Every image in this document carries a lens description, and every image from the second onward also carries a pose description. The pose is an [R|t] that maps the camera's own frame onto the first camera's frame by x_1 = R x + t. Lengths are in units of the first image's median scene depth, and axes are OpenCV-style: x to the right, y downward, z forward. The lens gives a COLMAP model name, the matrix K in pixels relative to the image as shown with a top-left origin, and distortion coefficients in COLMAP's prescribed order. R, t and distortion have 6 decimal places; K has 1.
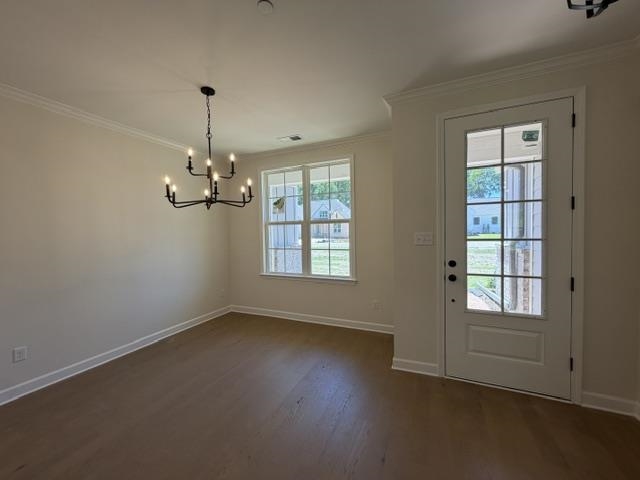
lens RADIAL K [[297.7, 0, 320.0], [0, 297.7, 240.0], [0, 0, 1]] dist [0.000167, -0.000032]
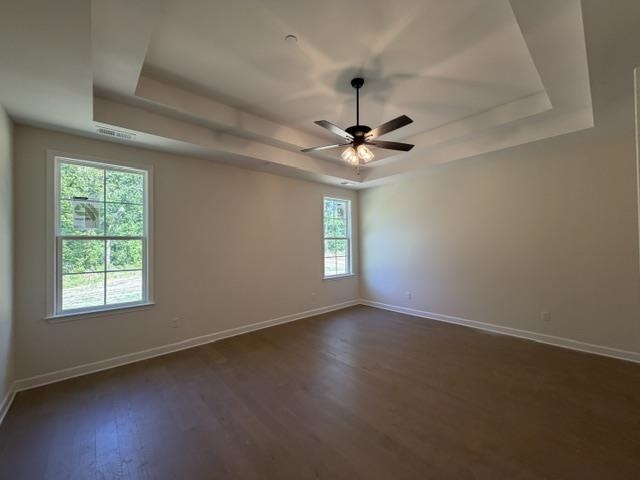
lens RADIAL K [[257.0, 0, 320.0], [0, 257.0, 240.0], [0, 0, 1]] dist [0.000444, -0.000085]
pose [[0.363215, 0.025269, 0.931363, -0.438932], [0.042433, 0.998146, -0.043629, -0.000565], [-0.930739, 0.055367, 0.361469, 0.224779]]
